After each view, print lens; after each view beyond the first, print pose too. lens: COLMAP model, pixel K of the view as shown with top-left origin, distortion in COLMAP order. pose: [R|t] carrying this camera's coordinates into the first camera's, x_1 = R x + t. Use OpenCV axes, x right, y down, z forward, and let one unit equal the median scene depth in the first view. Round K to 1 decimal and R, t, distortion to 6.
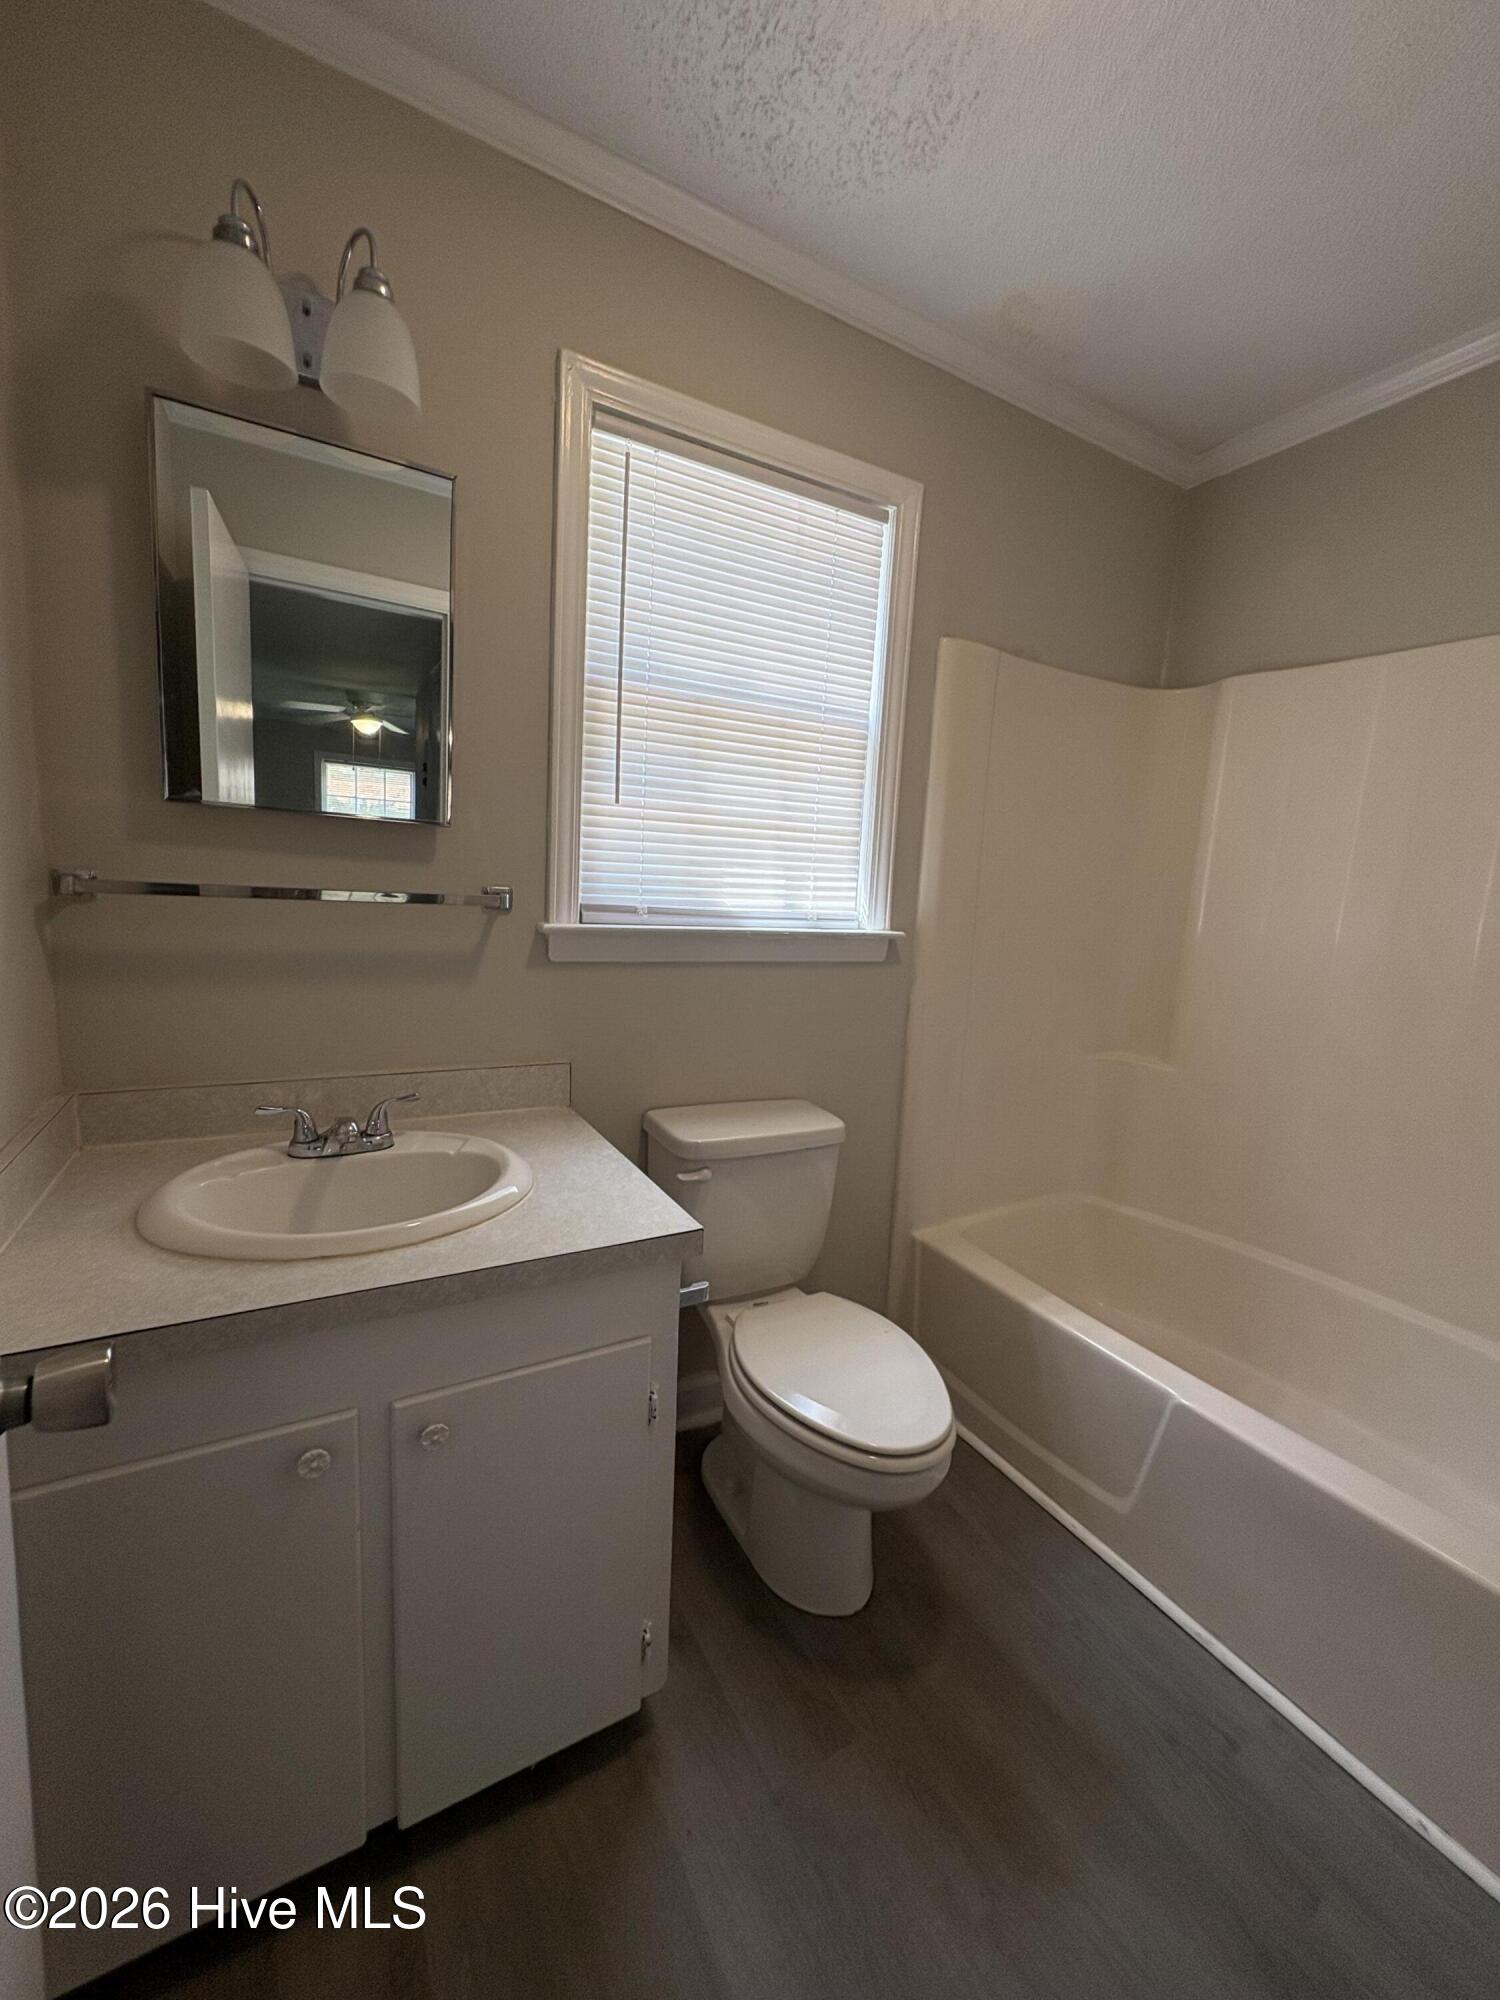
lens RADIAL K [[796.5, 0, 753.2], [0, 796.5, 998.9], [0, 0, 1]] dist [0.001598, -0.000091]
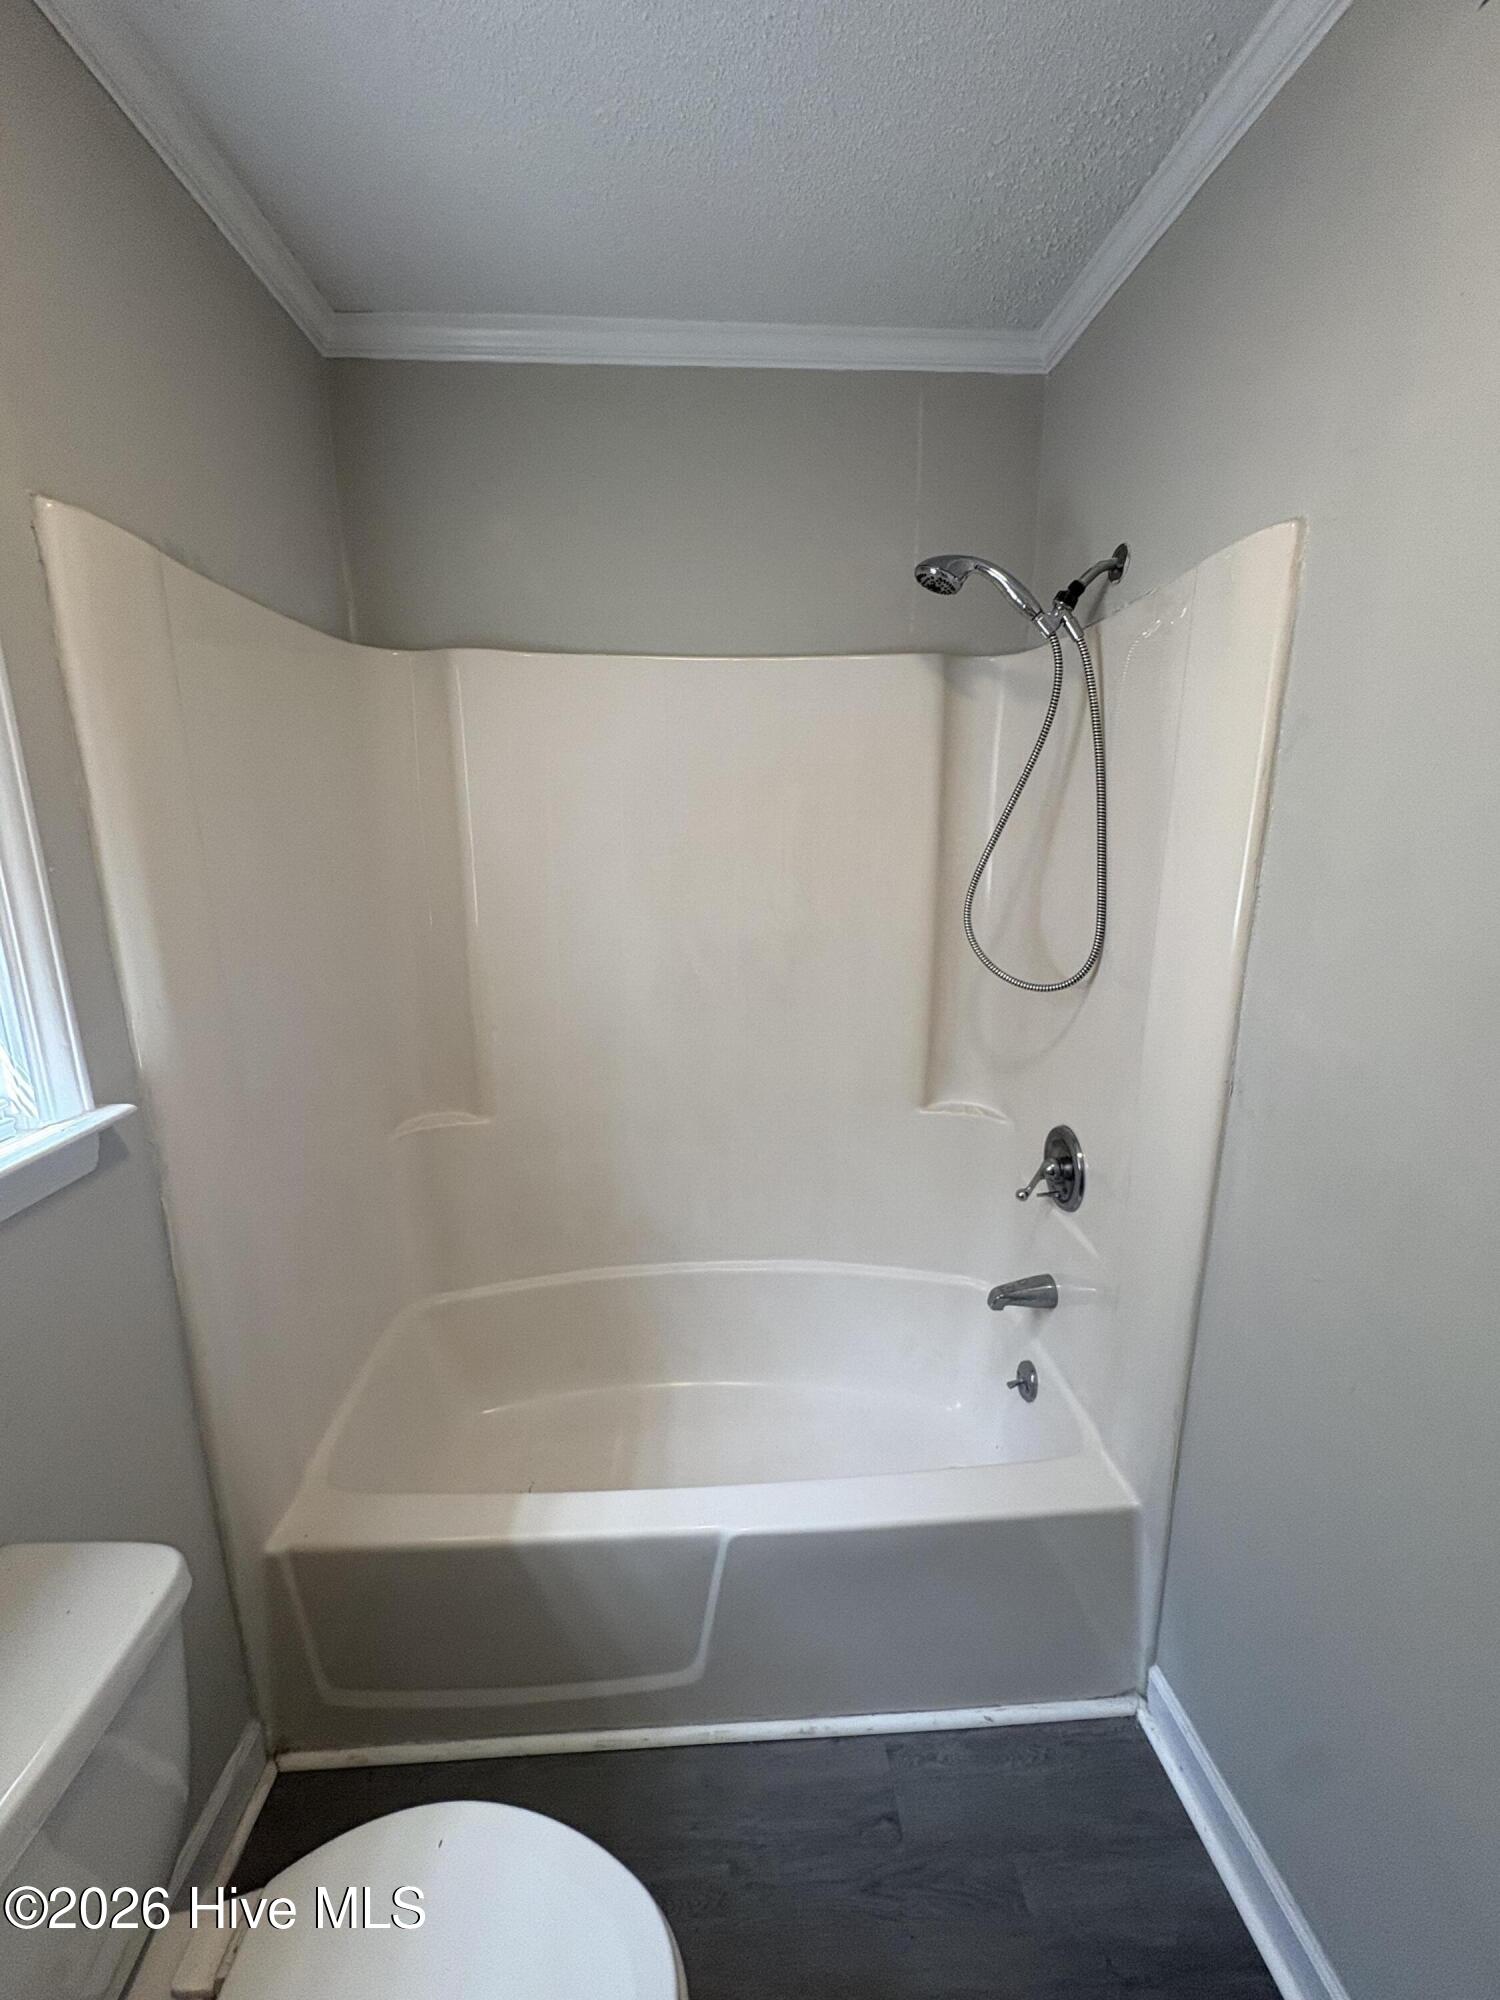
lens RADIAL K [[796.5, 0, 753.2], [0, 796.5, 998.9], [0, 0, 1]] dist [0.001598, -0.000091]
pose [[0.444820, -0.249642, 0.860124, -0.052964], [0.161370, 0.966990, 0.197205, -0.180881], [-0.880962, 0.051078, 0.470421, 0.397067]]
